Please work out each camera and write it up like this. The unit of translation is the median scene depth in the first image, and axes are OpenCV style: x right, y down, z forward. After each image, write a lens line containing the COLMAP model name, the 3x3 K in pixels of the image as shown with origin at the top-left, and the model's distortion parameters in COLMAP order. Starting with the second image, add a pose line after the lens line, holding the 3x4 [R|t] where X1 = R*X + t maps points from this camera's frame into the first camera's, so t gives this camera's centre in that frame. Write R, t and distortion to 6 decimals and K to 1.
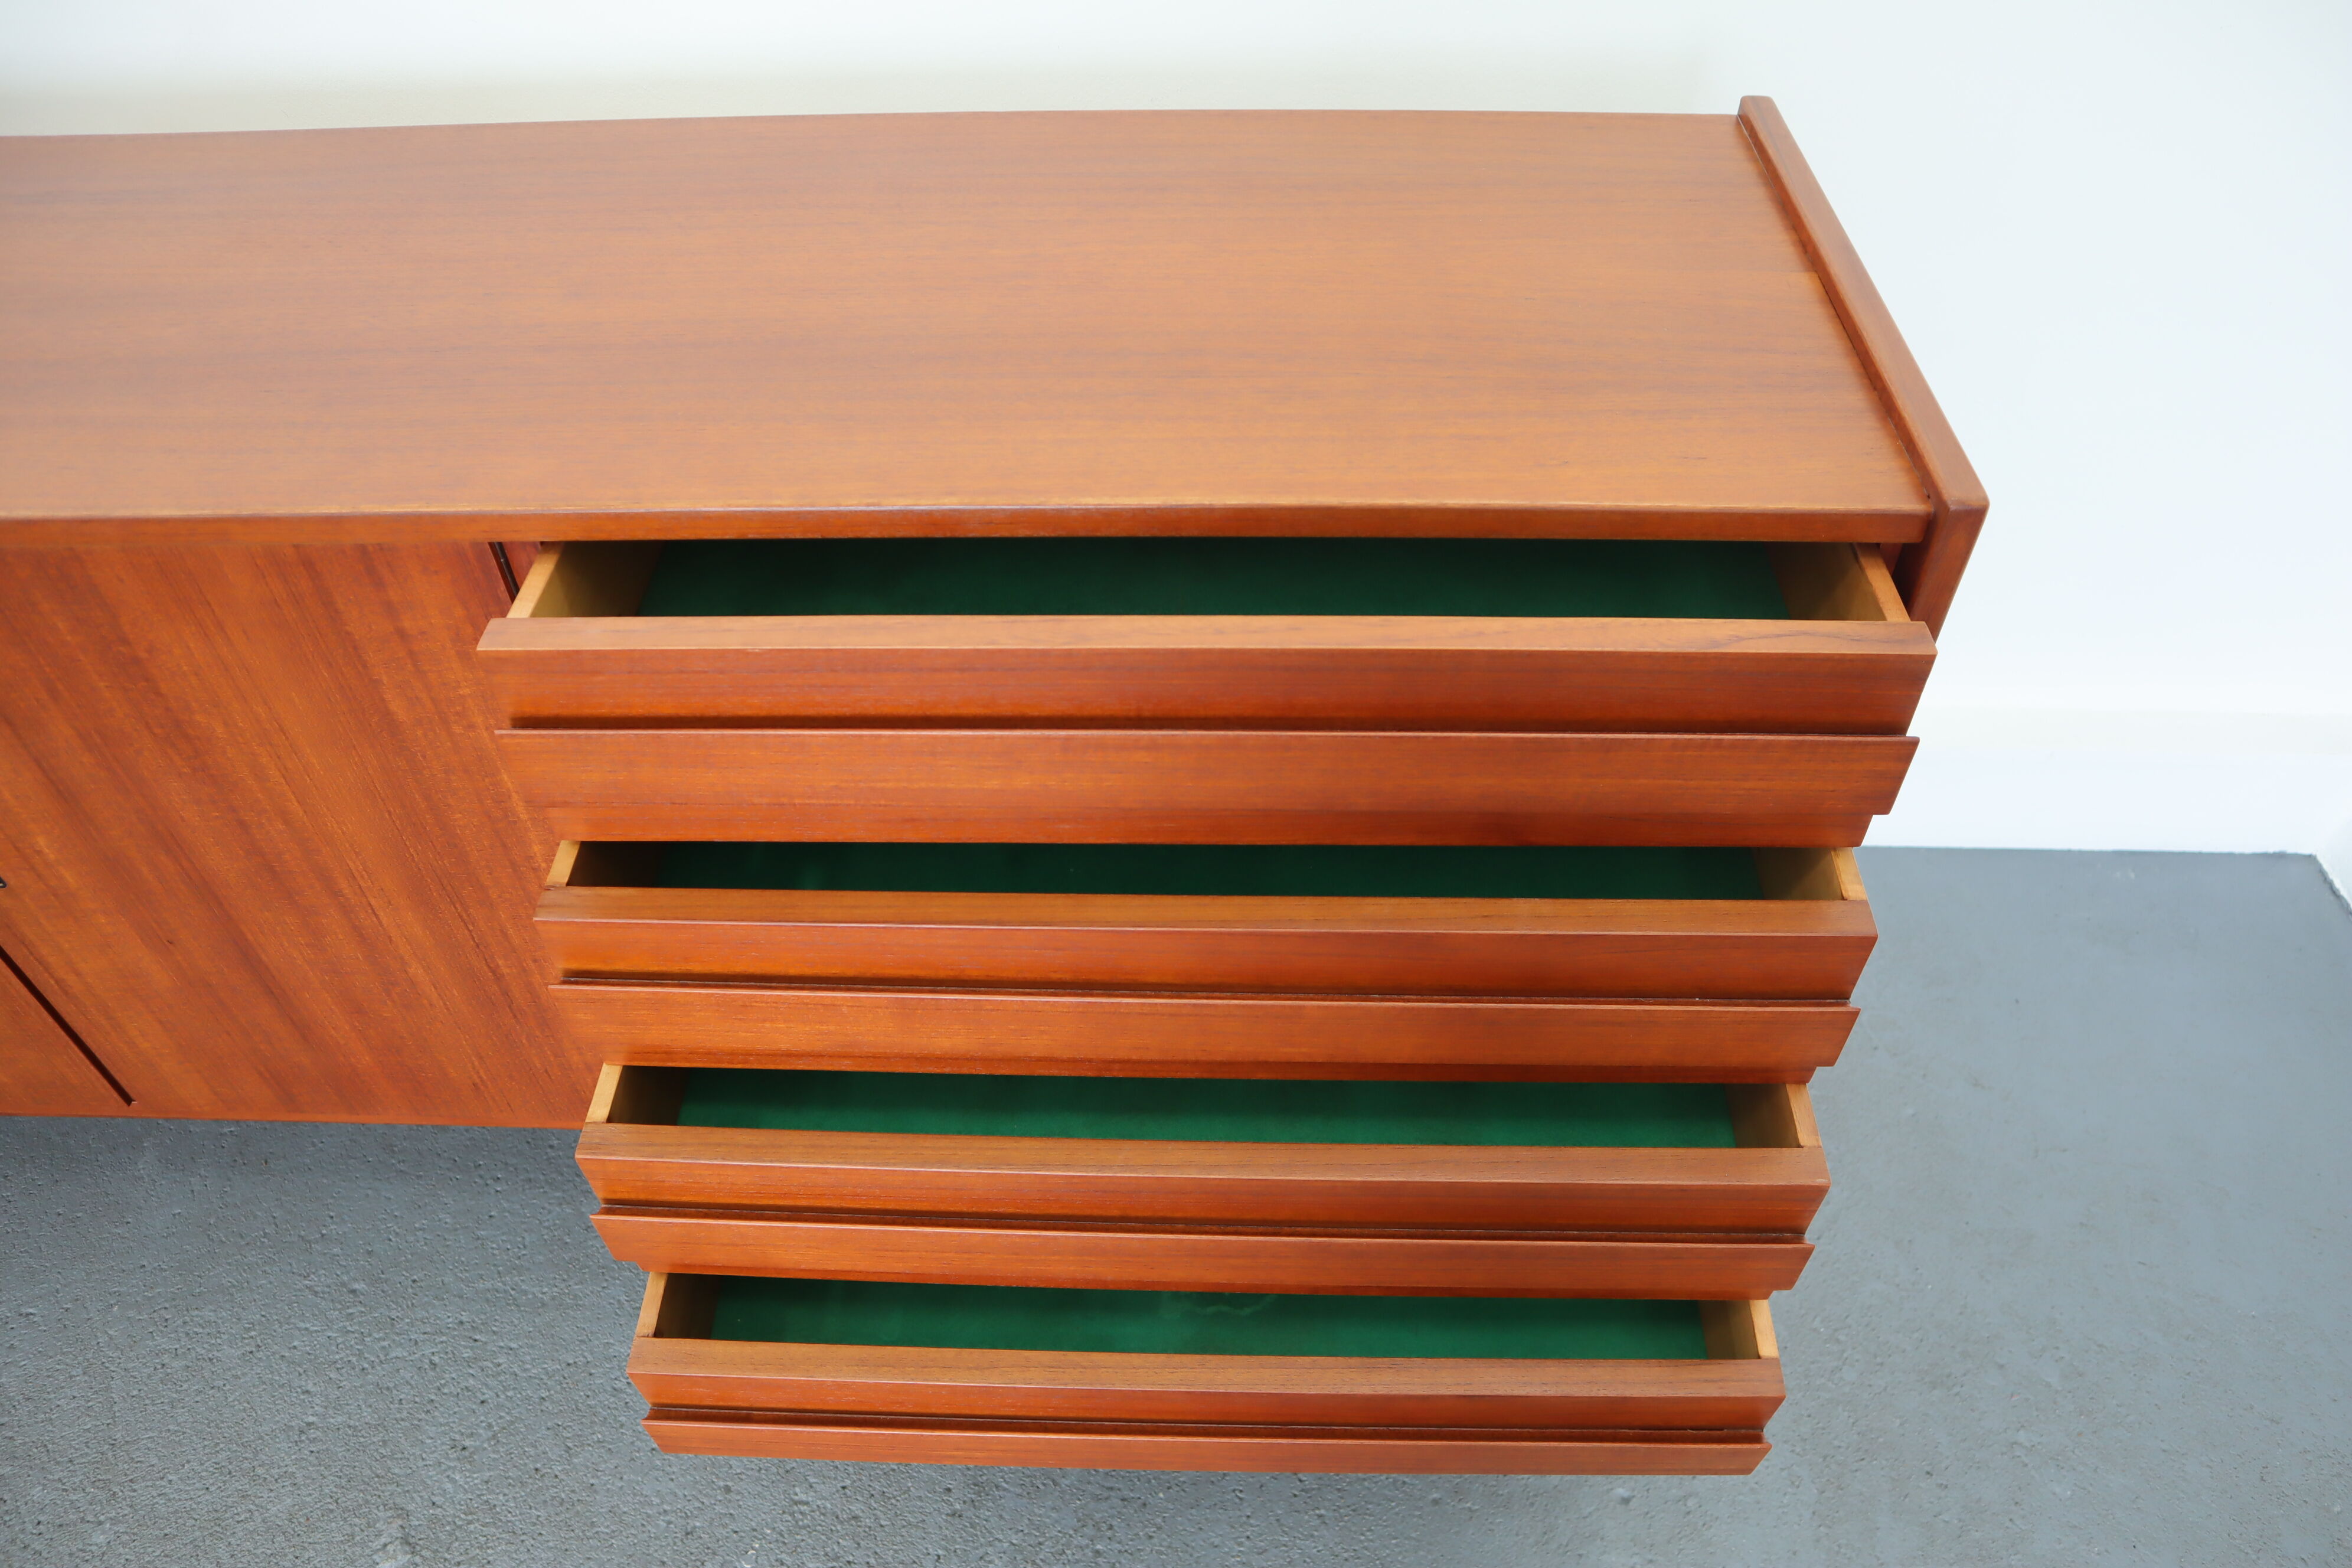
lens RADIAL K [[1638.9, 0, 1186.8], [0, 1638.9, 784.3], [0, 0, 1]] dist [-0.124943, 0.079796]
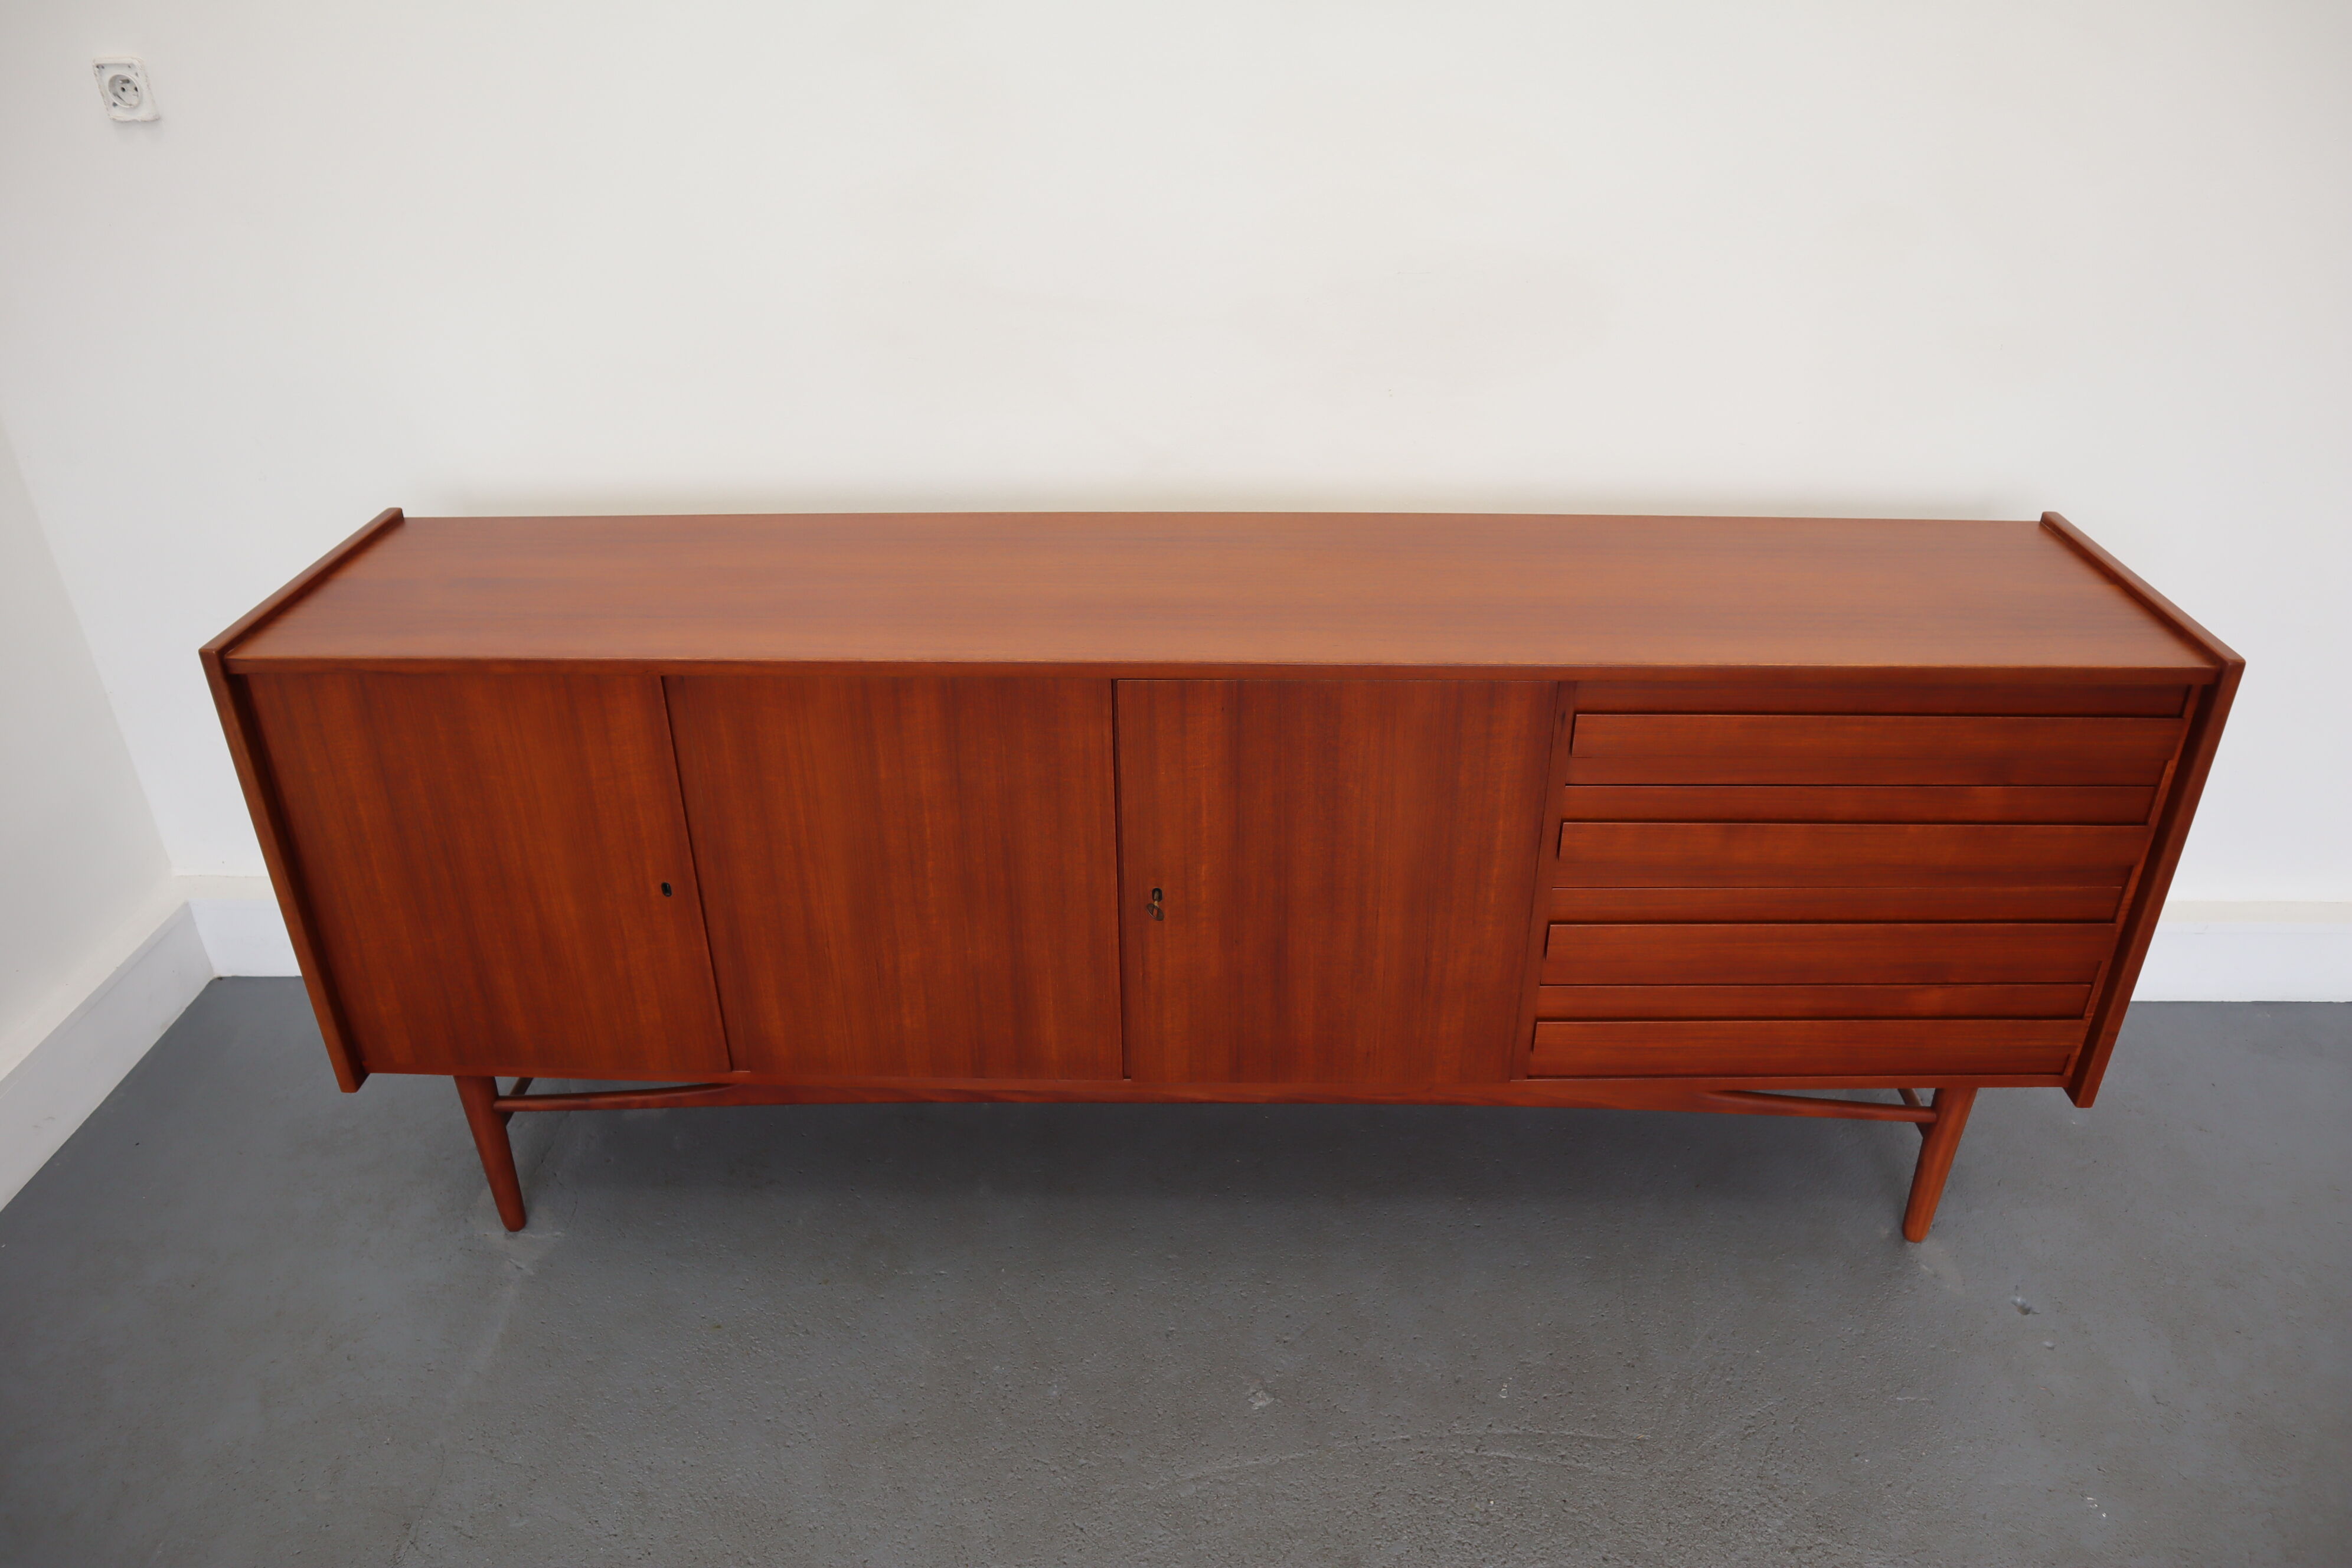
lens RADIAL K [[1630.6, 0, 1188.8], [0, 1630.6, 785.3], [0, 0, 1]] dist [-0.126896, 0.081729]
pose [[0.999835, 0.007084, 0.016709, -0.701851], [-0.002111, 0.959817, -0.280617, 0.417570], [-0.018026, 0.280536, 0.959674, -0.714298]]
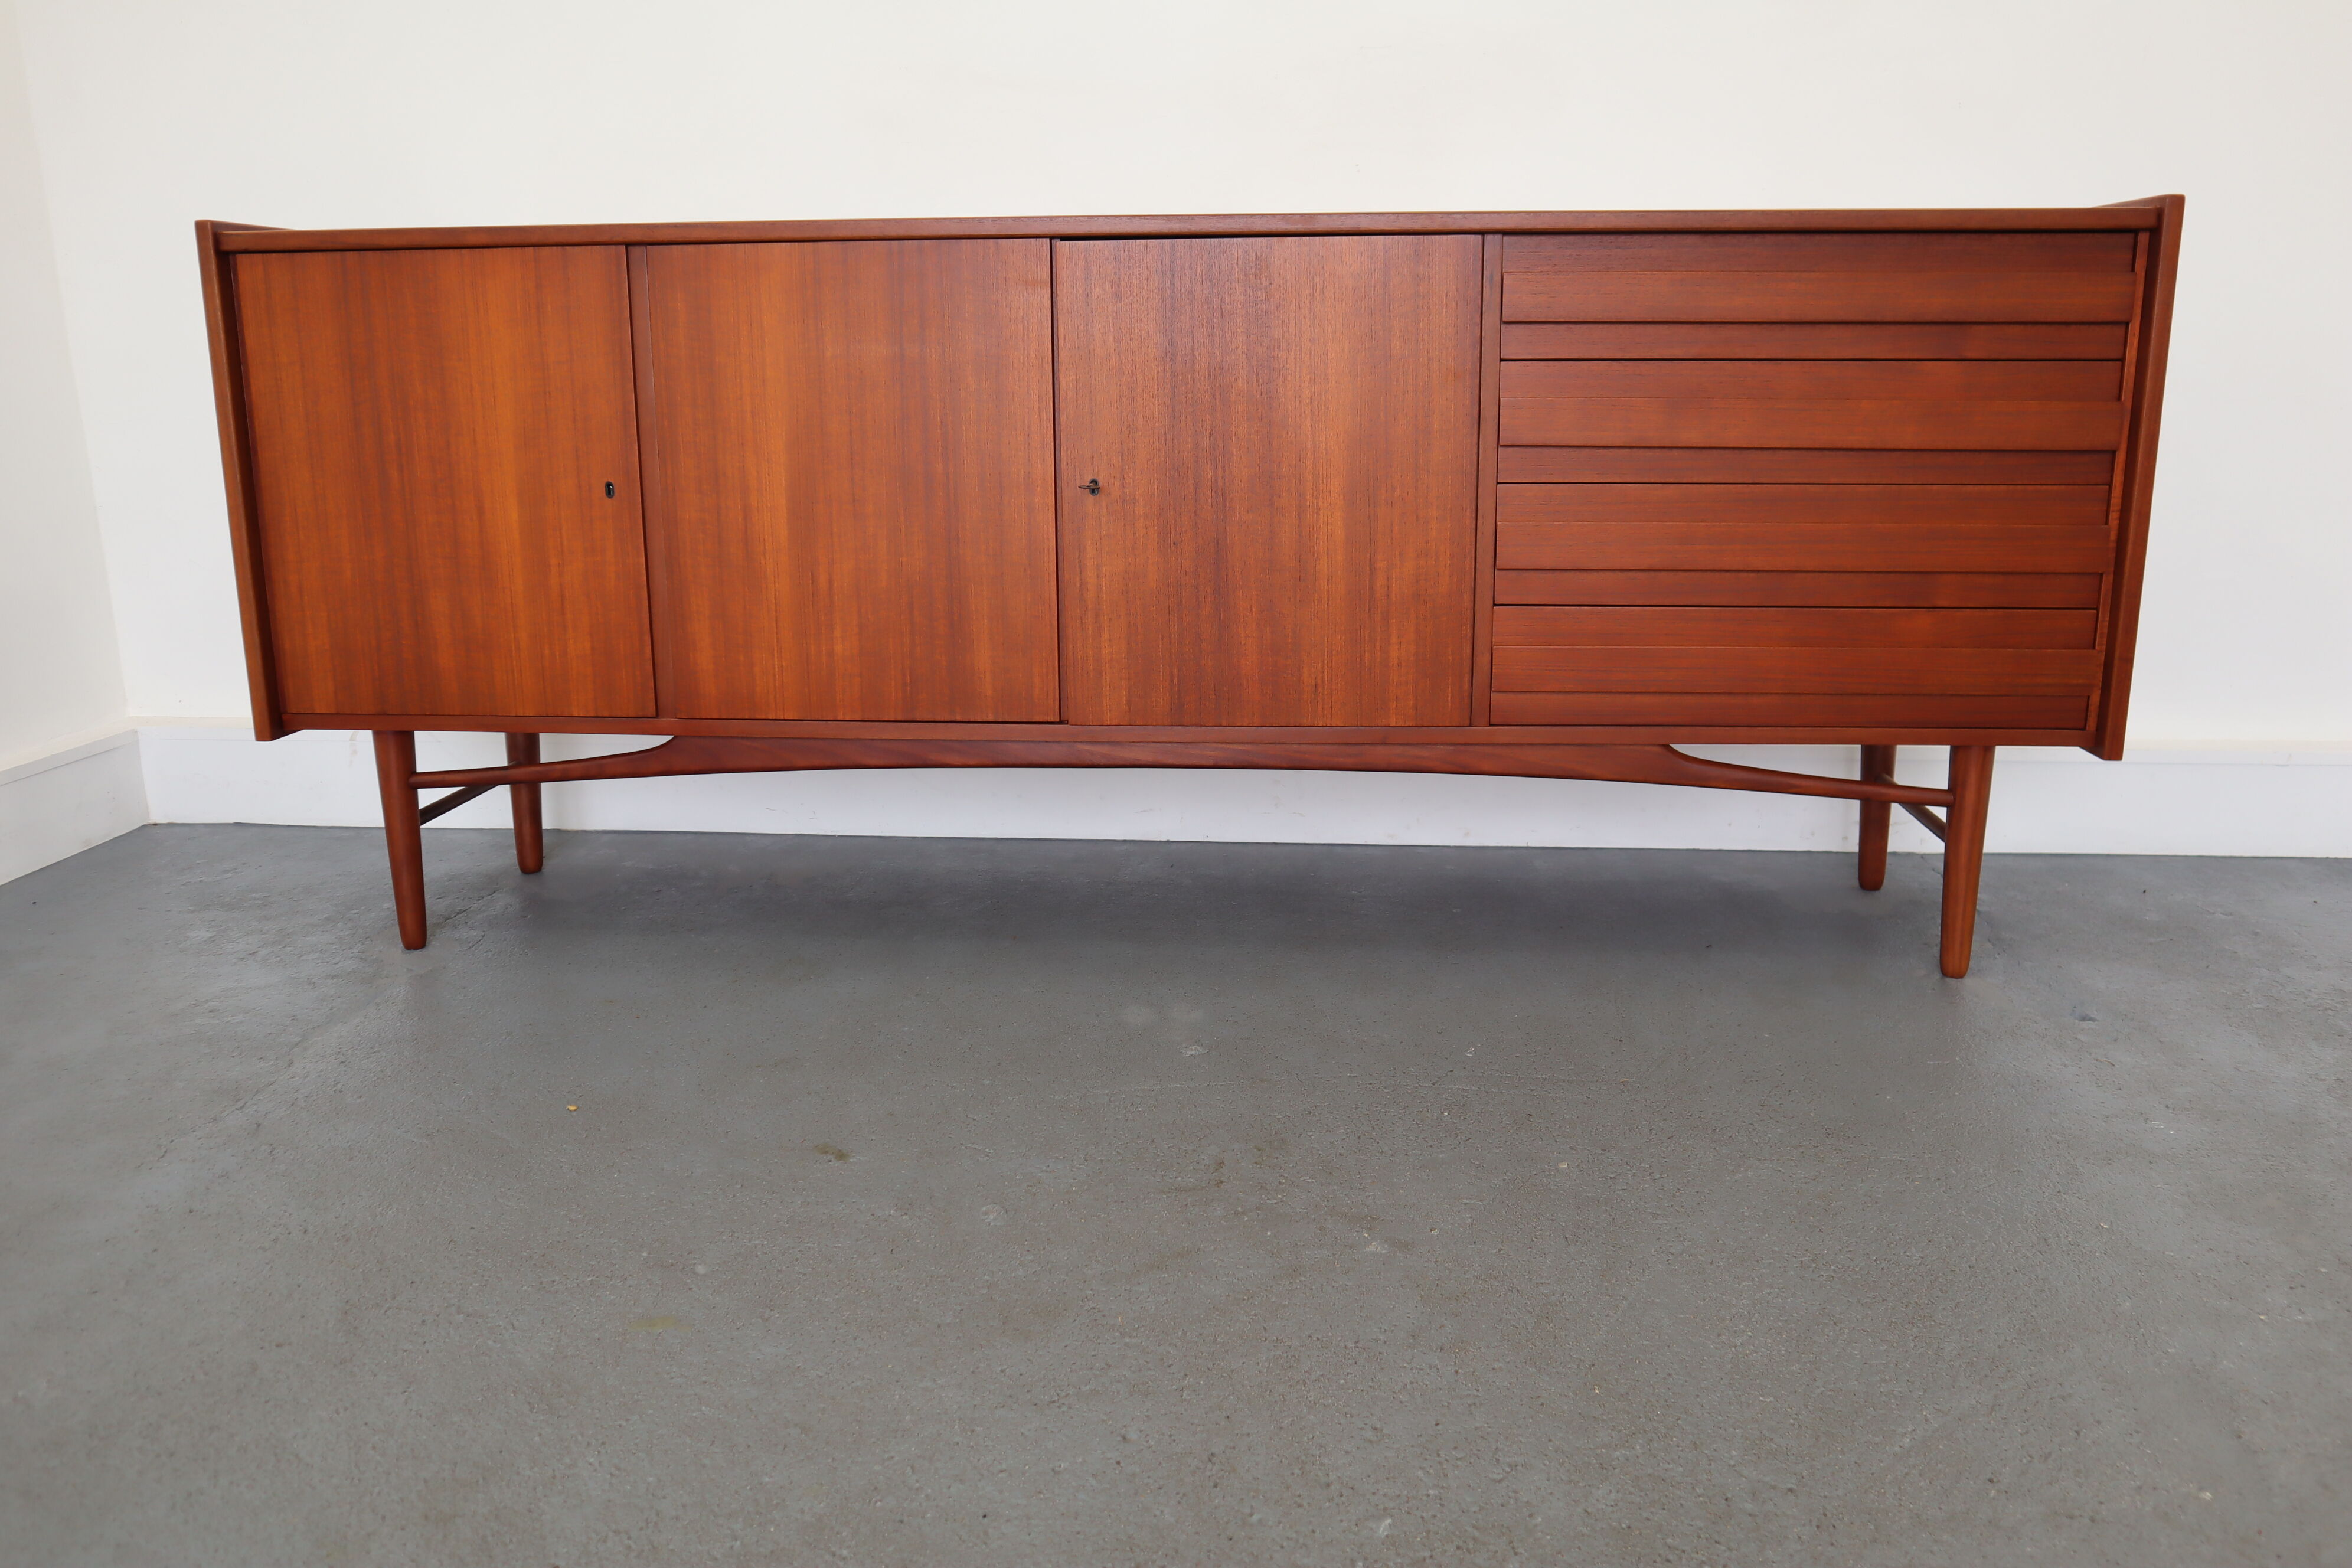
lens RADIAL K [[1798.9, 0, 1182.9], [0, 1798.9, 775.5], [0, 0, 1]] dist [-0.102205, 0.086334]
pose [[0.998724, 0.022416, -0.045258, -0.525548], [-0.043015, 0.847136, -0.529633, 1.271710], [0.026468, 0.530903, 0.847019, -0.465086]]
